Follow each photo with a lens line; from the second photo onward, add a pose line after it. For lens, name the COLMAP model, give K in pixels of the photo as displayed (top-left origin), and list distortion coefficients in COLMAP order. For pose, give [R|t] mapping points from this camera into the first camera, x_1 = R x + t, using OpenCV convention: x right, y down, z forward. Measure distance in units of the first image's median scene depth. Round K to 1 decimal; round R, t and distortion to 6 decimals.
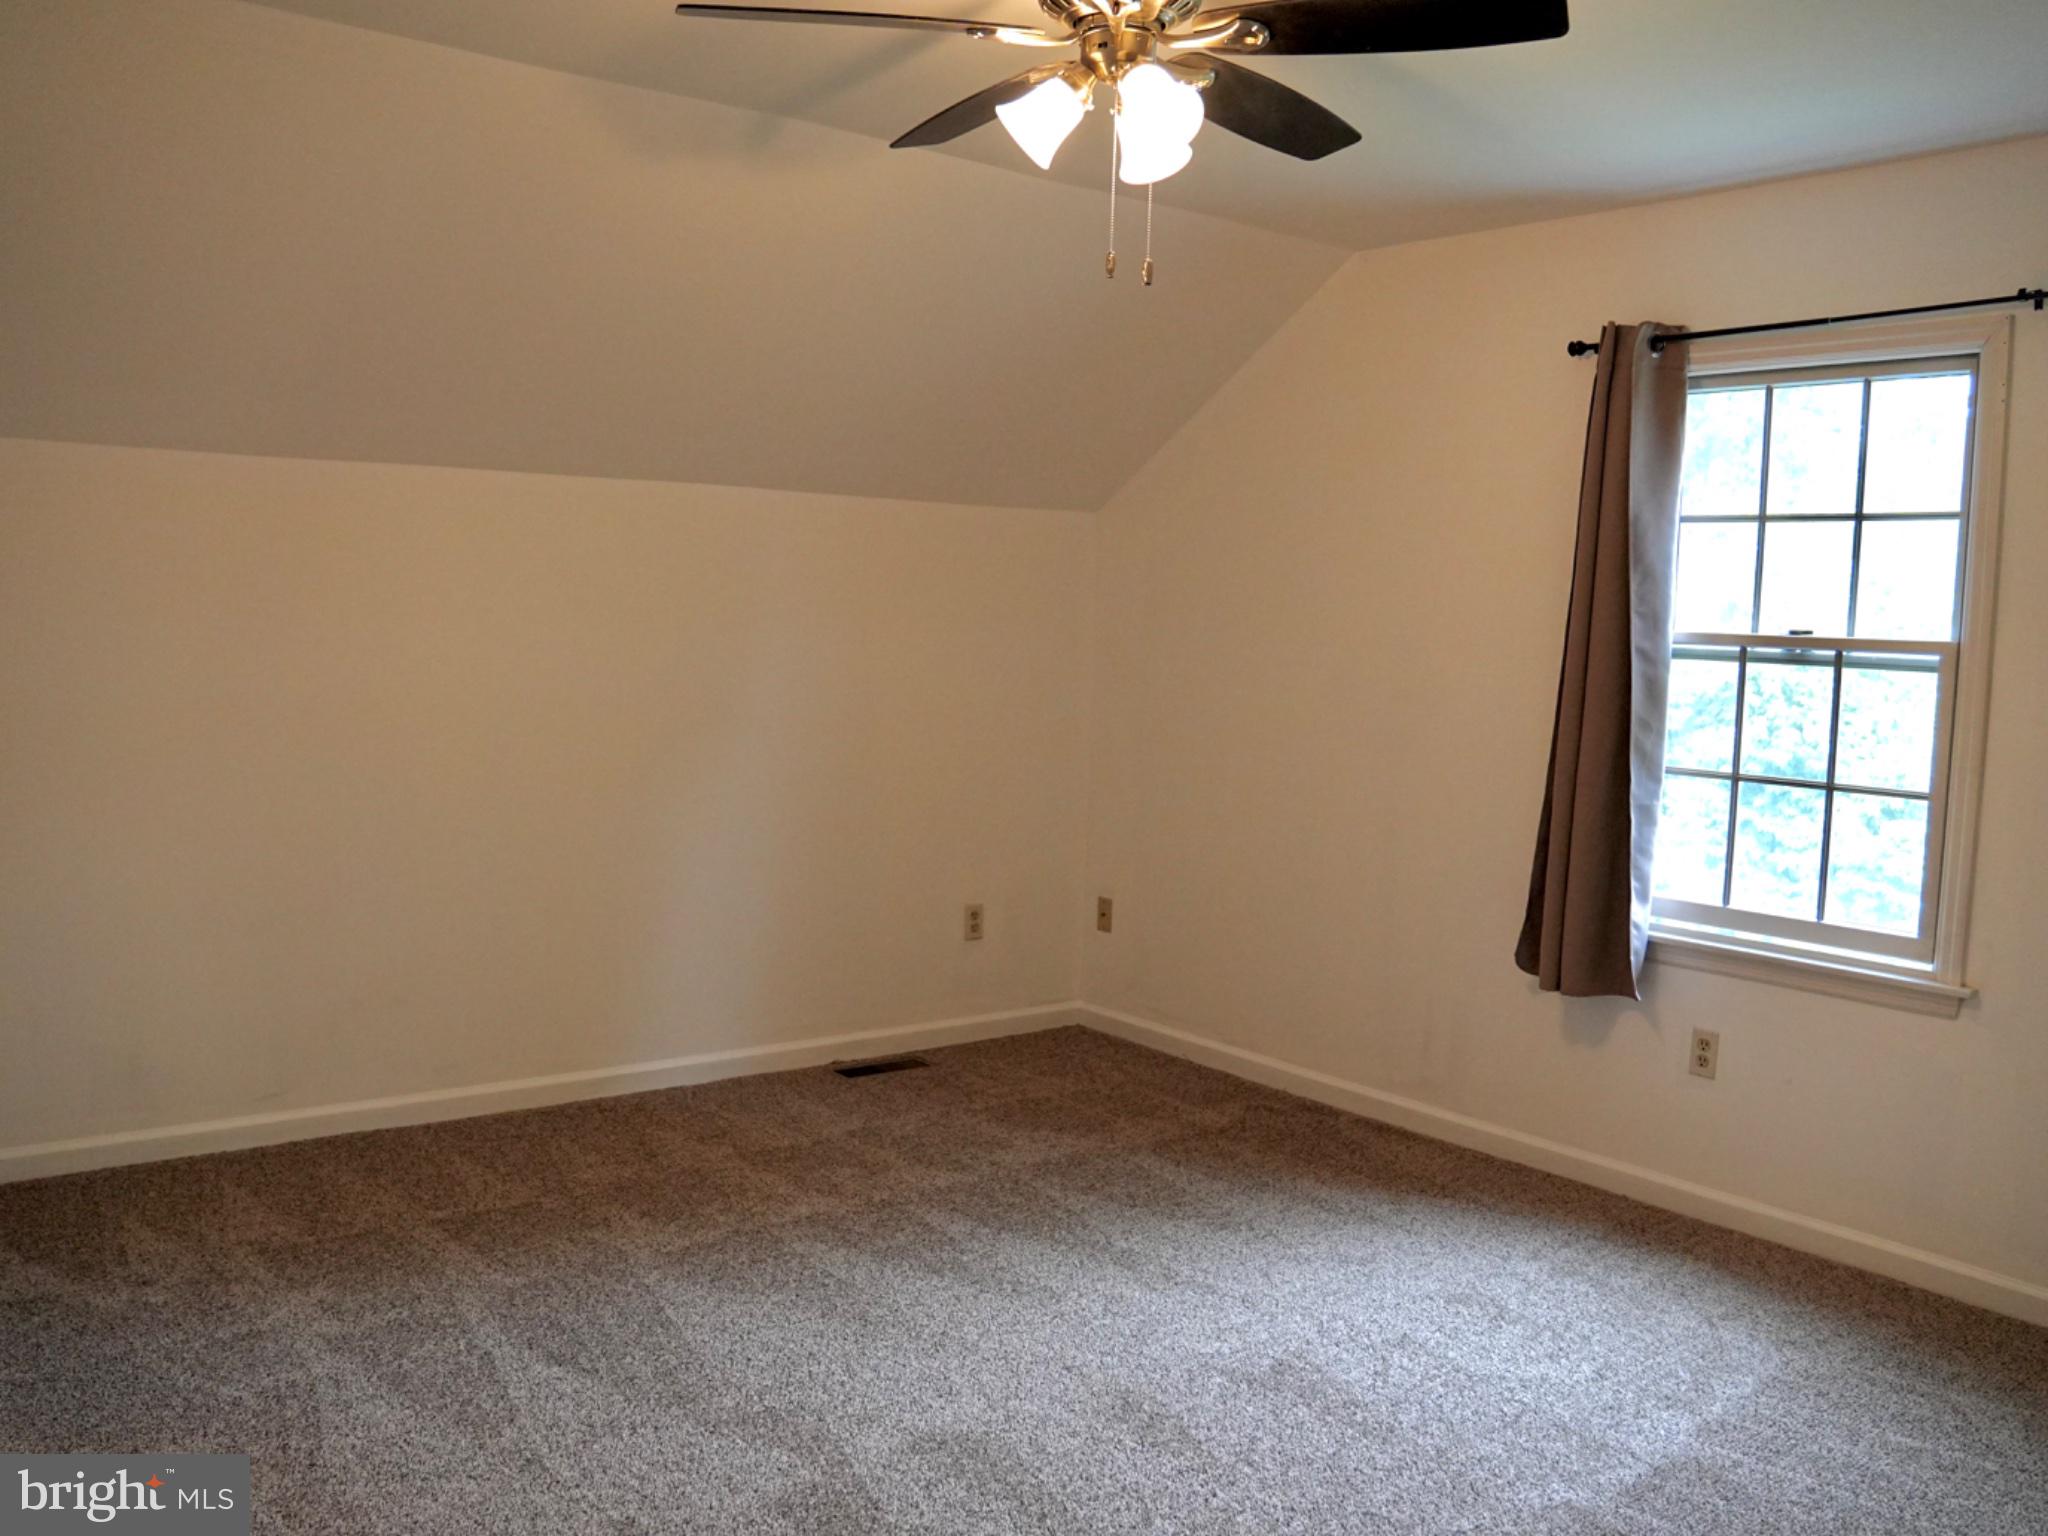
lens RADIAL K [[1693.2, 0, 1024.0], [0, 1693.2, 768.0], [0, 0, 1]] dist [-0.164066, 0.148366]
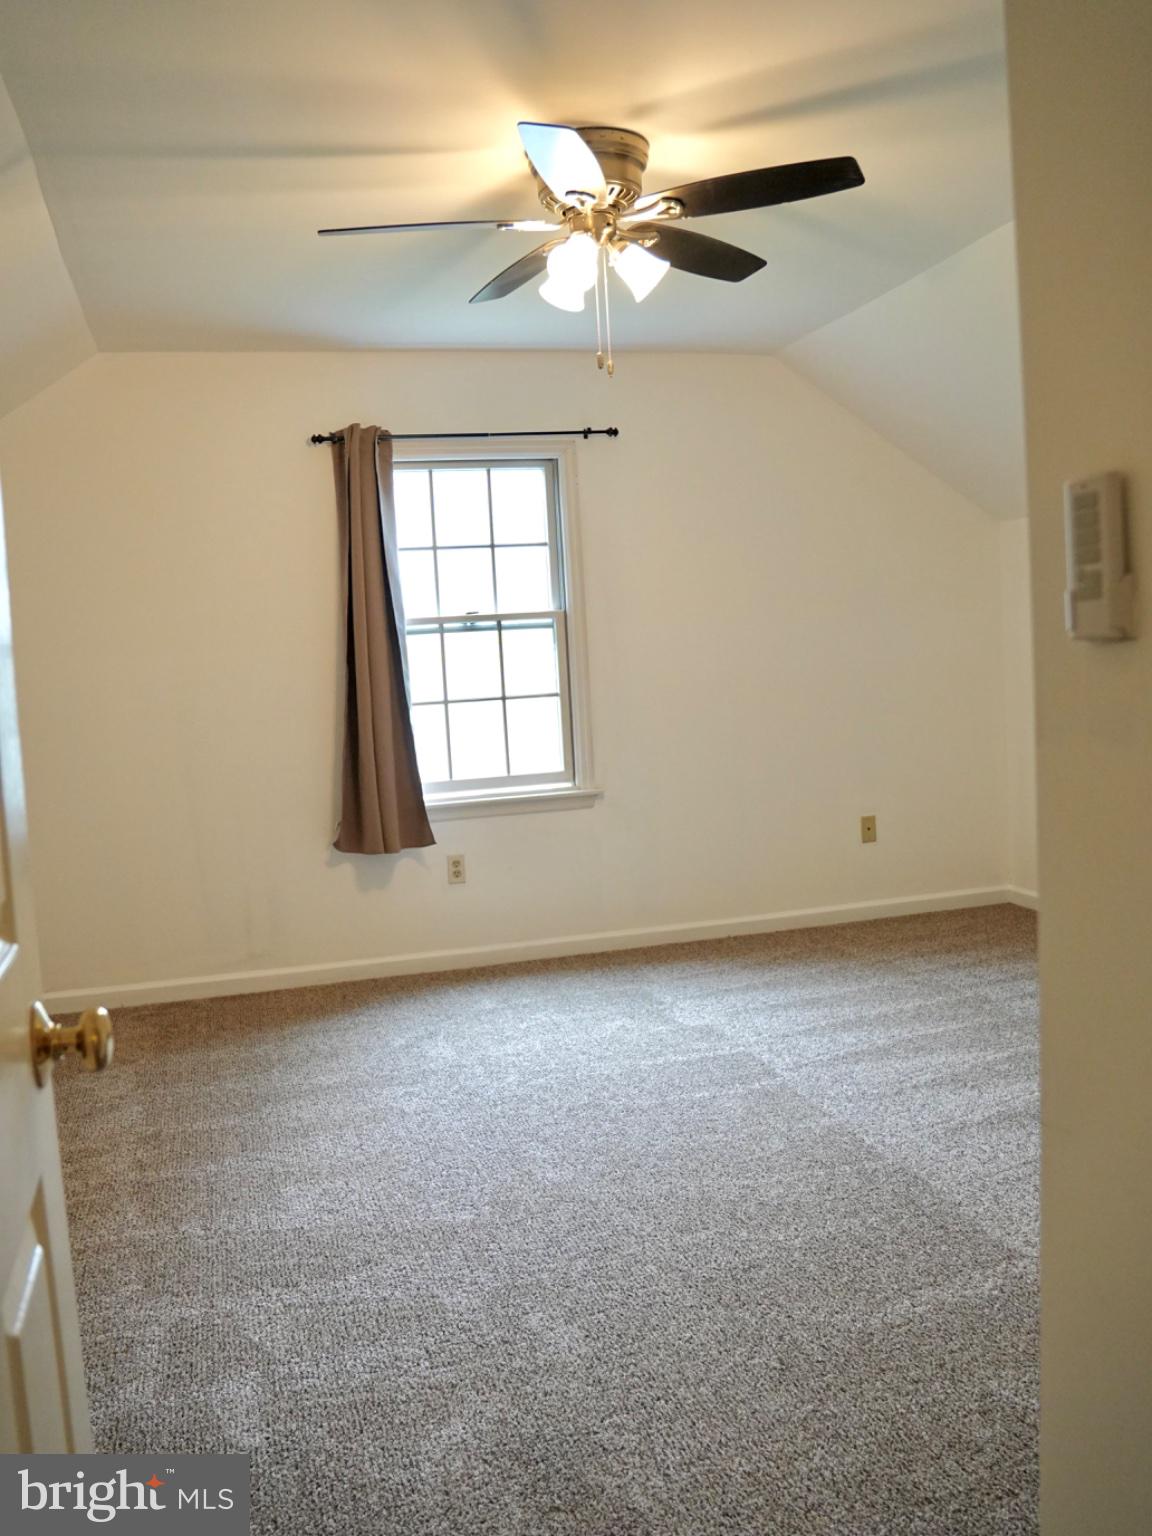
lens RADIAL K [[1299.4, 0, 571.7], [0, 1299.4, 775.5], [0, 0, 1]] dist [-0.136705, 0.108925]
pose [[0.393093, -0.144167, 0.908127, -0.736783], [0.152288, 0.984200, 0.090324, -0.021010], [-0.906800, 0.102791, 0.408837, 0.357941]]
